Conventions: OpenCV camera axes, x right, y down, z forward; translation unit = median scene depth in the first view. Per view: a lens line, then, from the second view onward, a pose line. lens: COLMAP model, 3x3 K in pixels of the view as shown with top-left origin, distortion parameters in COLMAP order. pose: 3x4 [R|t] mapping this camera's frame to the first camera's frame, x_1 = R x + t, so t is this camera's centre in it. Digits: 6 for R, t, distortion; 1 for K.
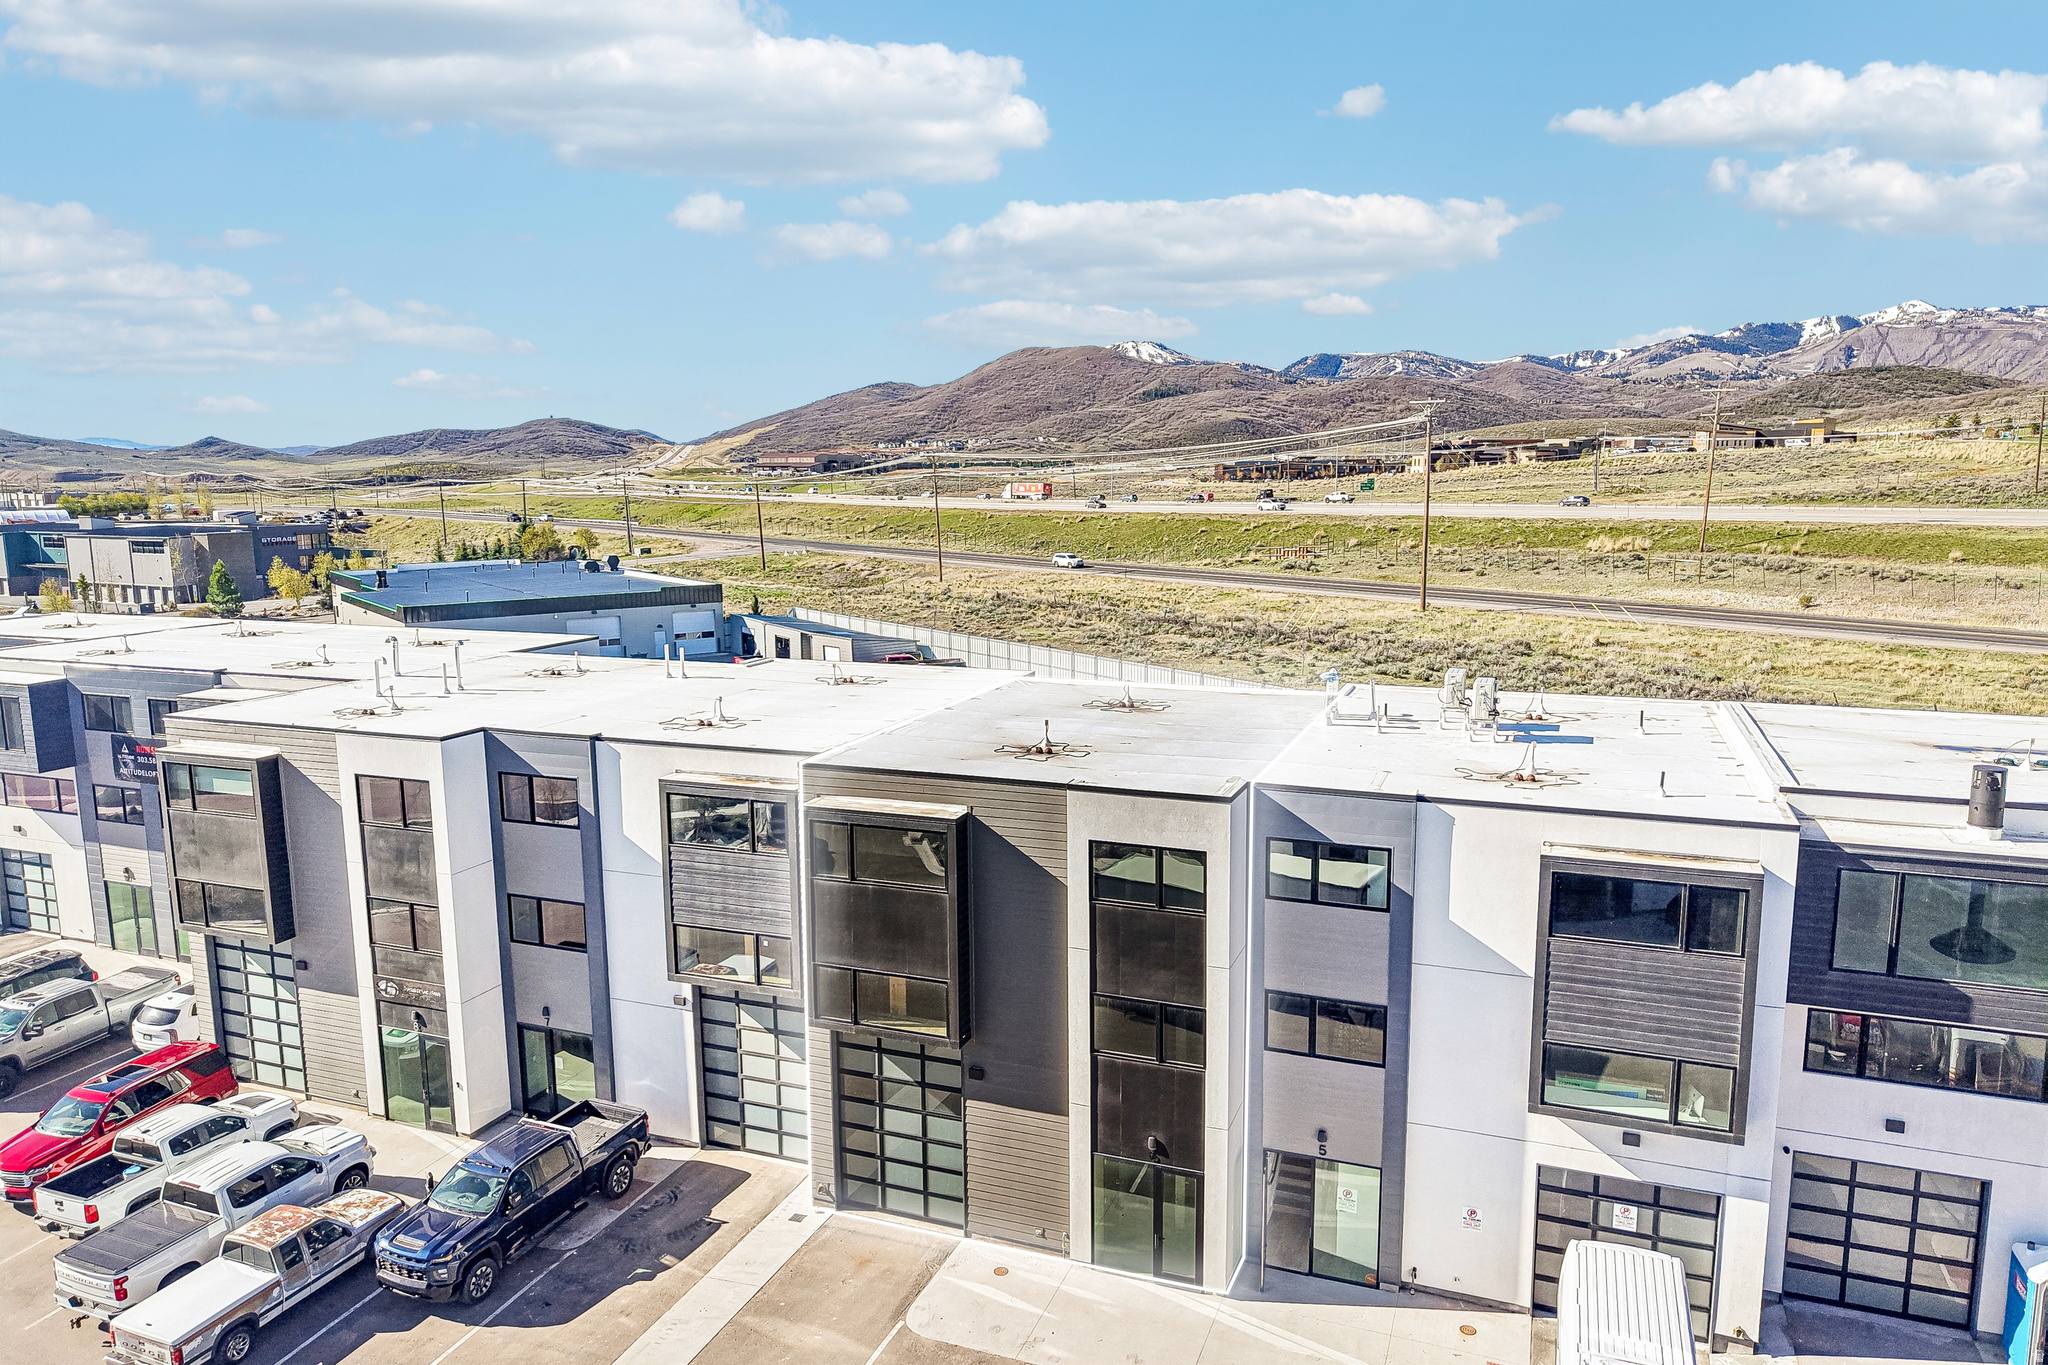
lens RADIAL K [[1363.9, 0, 1031.4], [0, 1363.9, 692.4], [0, 0, 1]] dist [0.035878, -0.038263]
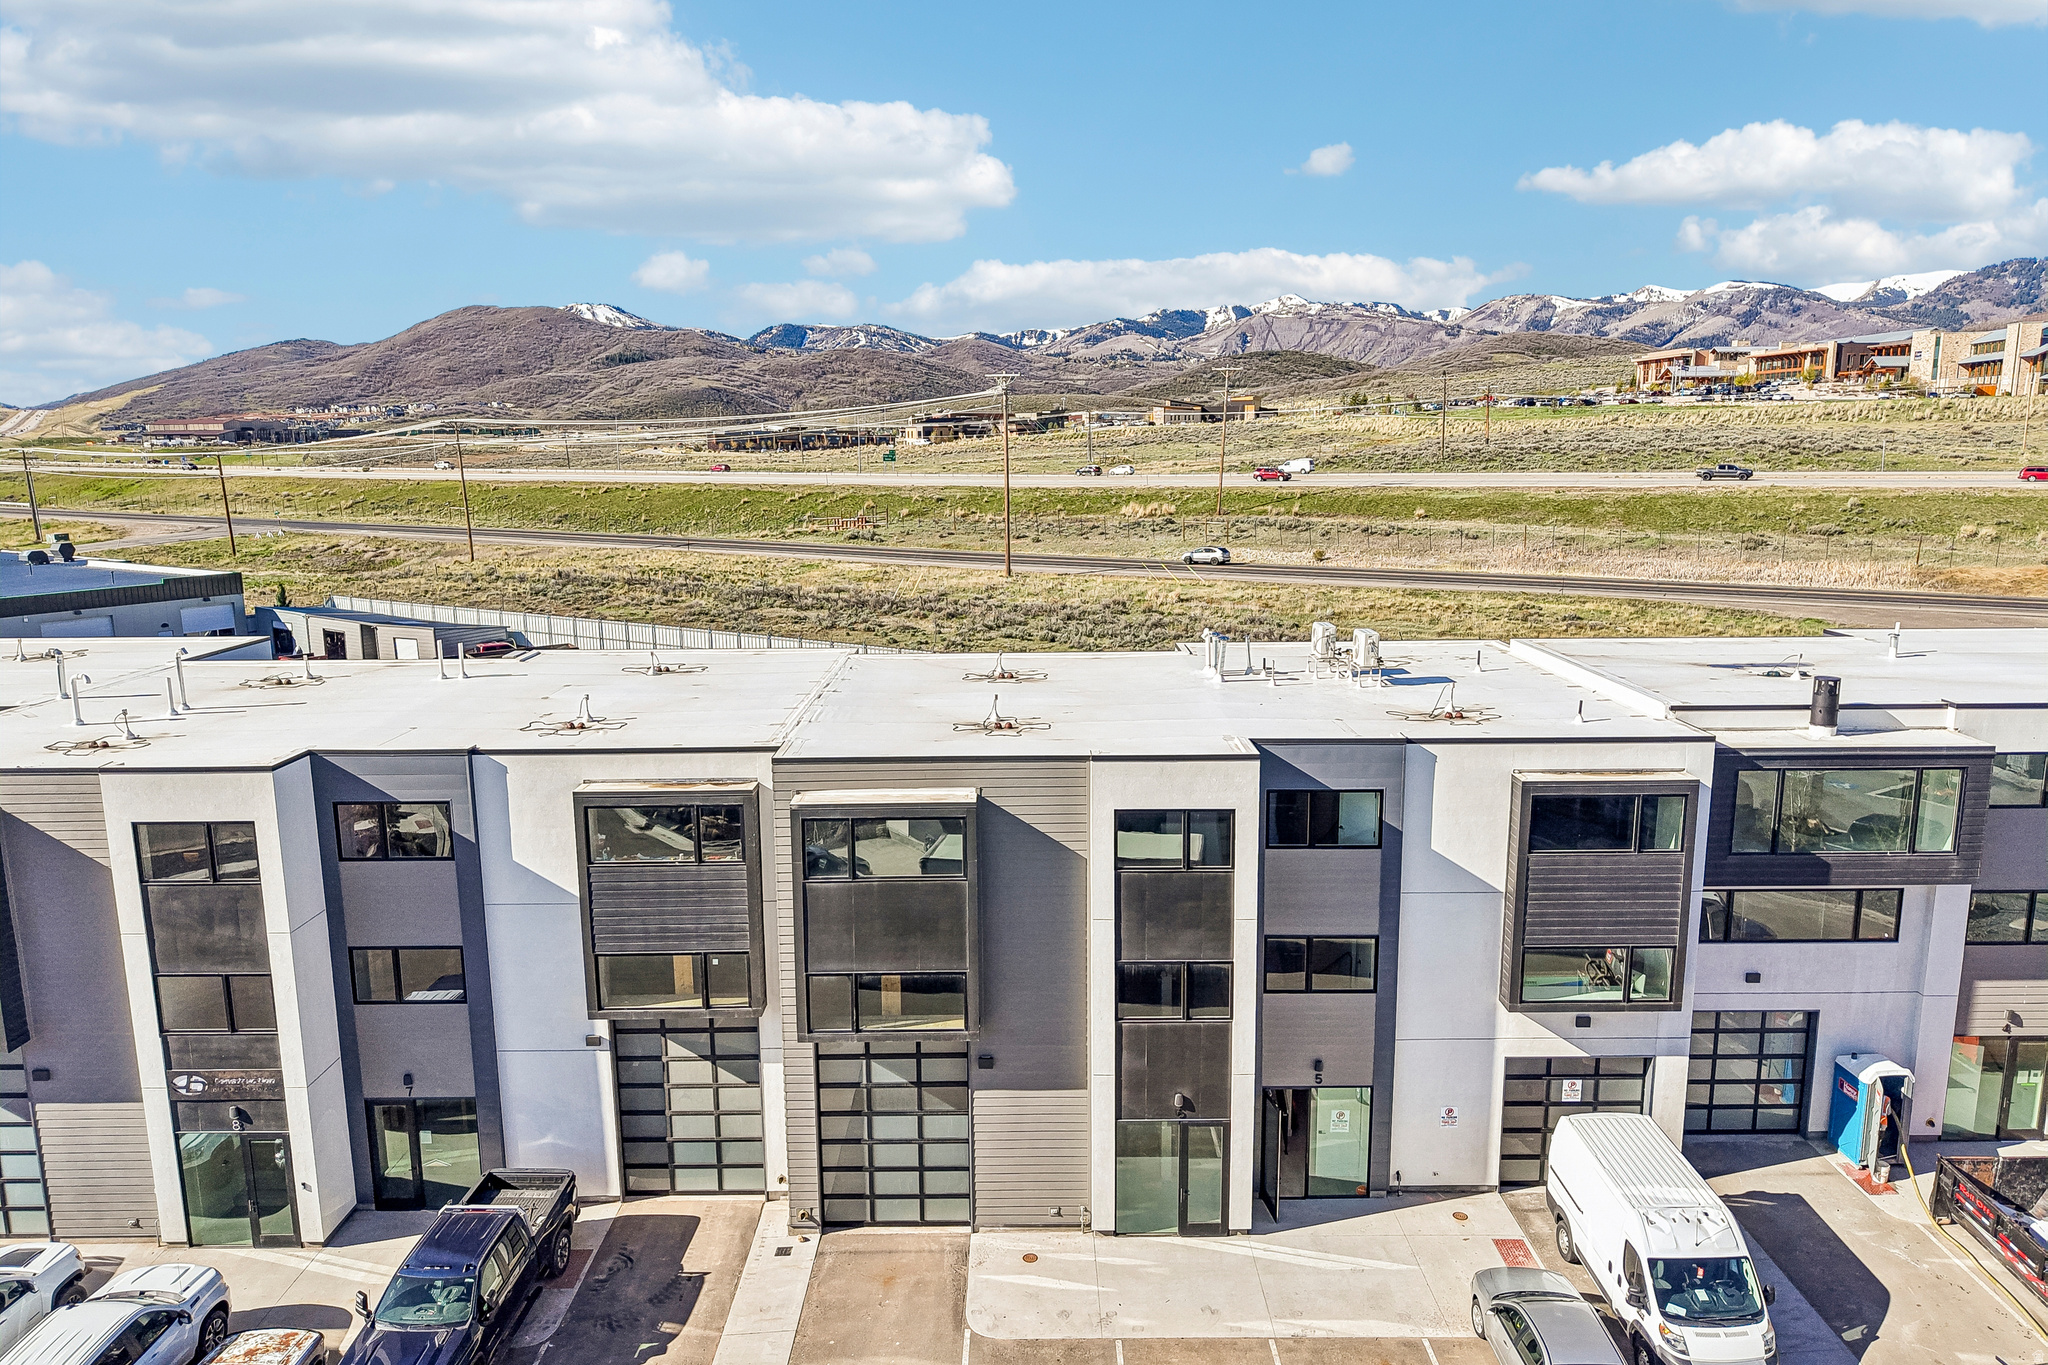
lens RADIAL K [[1363.9, 0, 1031.3], [0, 1363.9, 692.0], [0, 0, 1]] dist [0.035878, -0.038263]
pose [[0.929891, -0.066619, 0.361752, -0.326309], [0.059106, 0.997745, 0.031809, -0.011055], [-0.363055, -0.008197, 0.931732, 0.084978]]
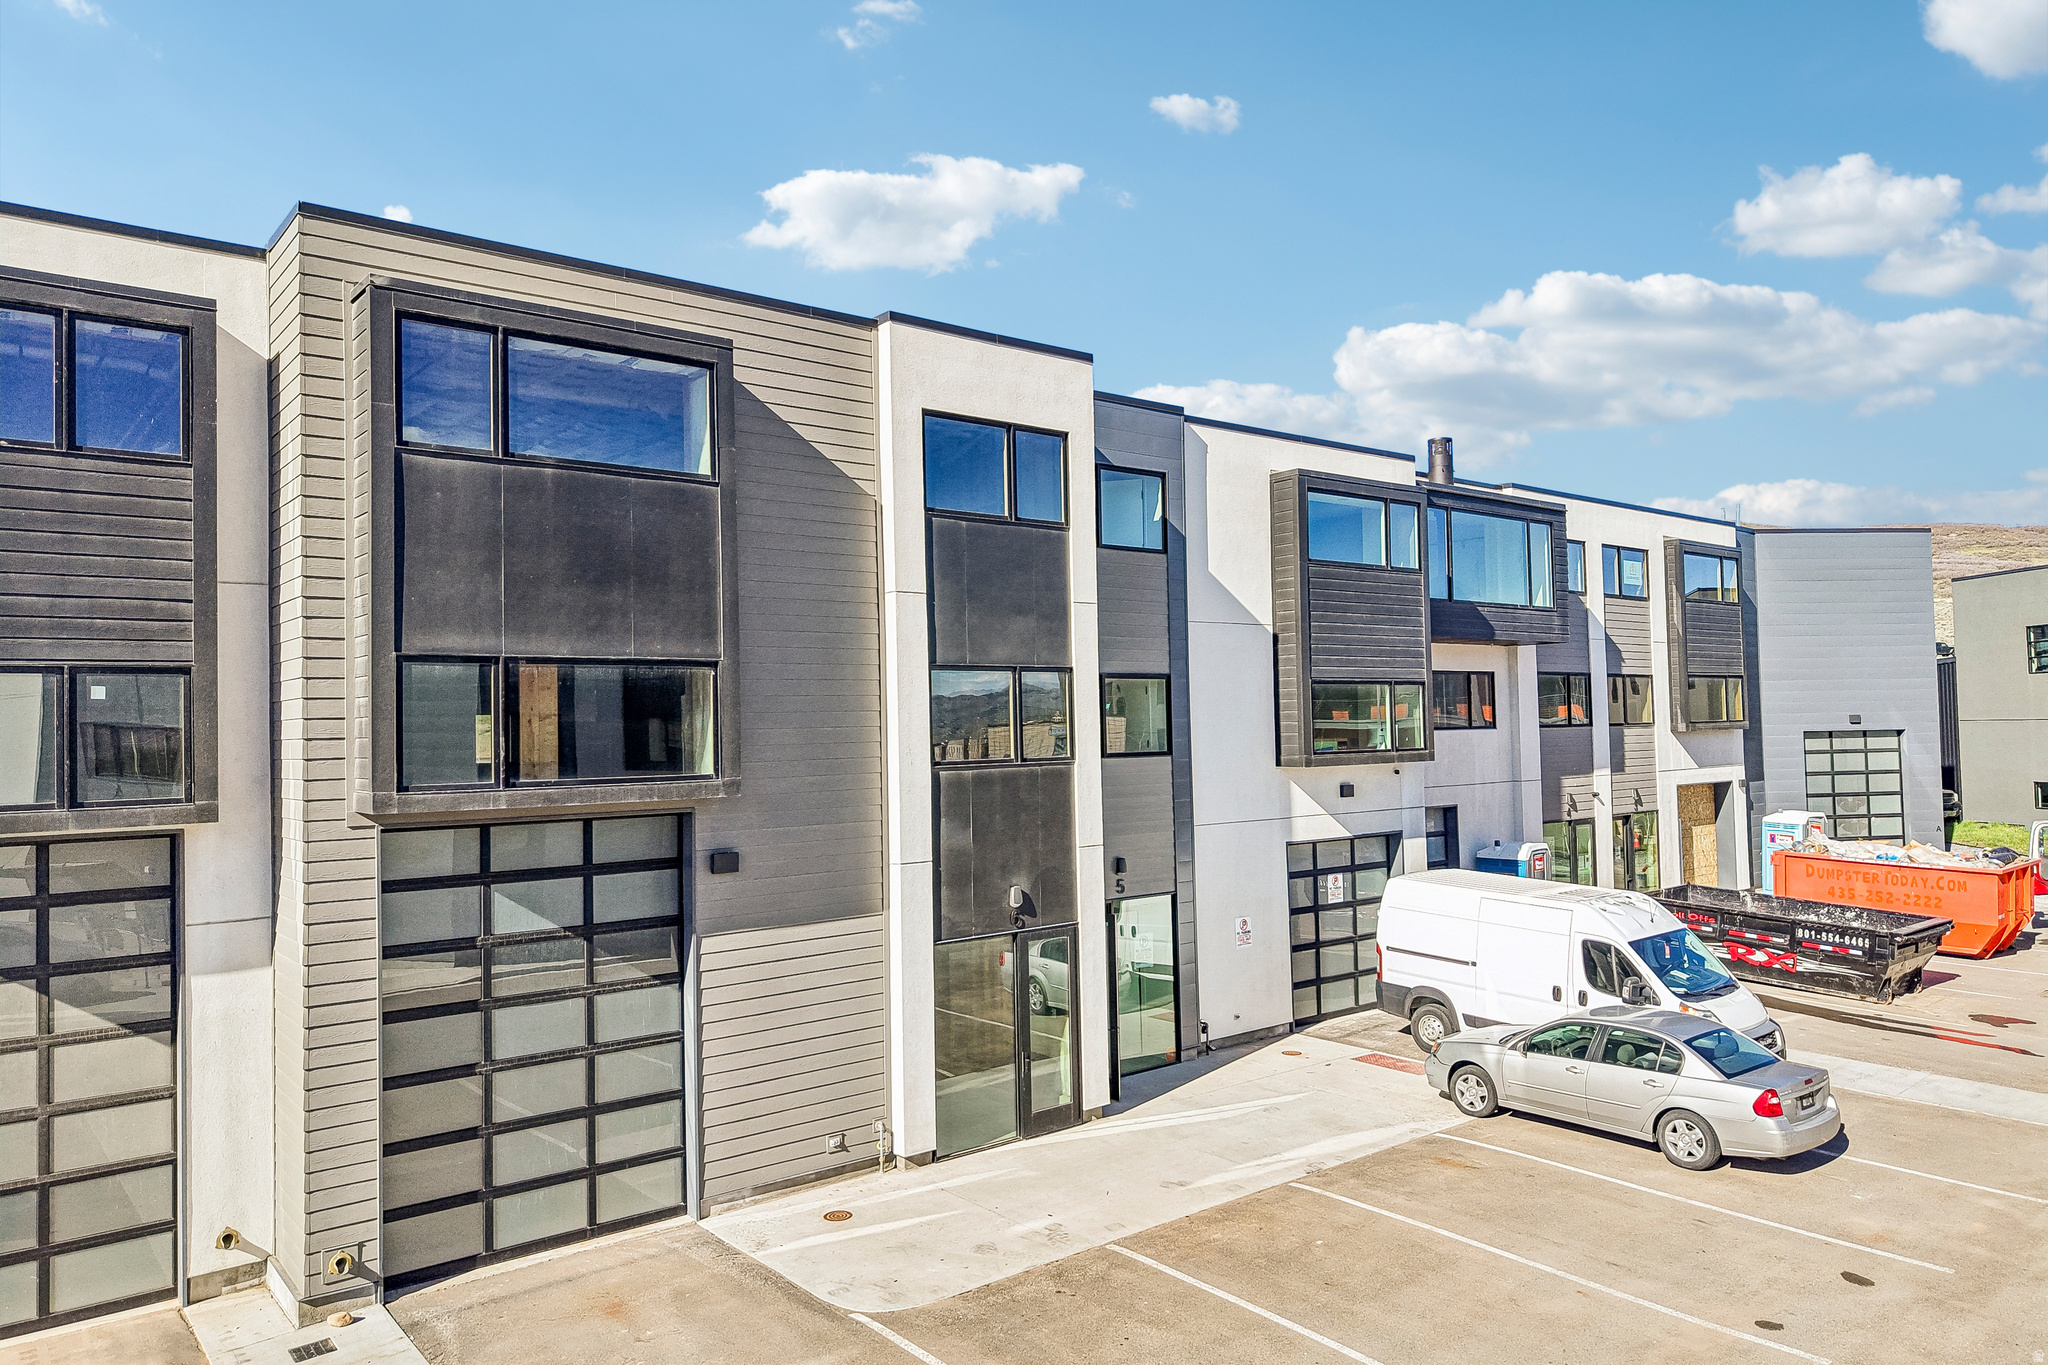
lens RADIAL K [[1363.9, 0, 1027.4], [0, 1363.9, 689.3], [0, 0, 1]] dist [0.035878, -0.038263]
pose [[0.492172, 0.024193, 0.870161, -0.417585], [0.155617, 0.981066, -0.115295, 0.277768], [-0.856475, 0.192157, 0.479089, 0.607110]]
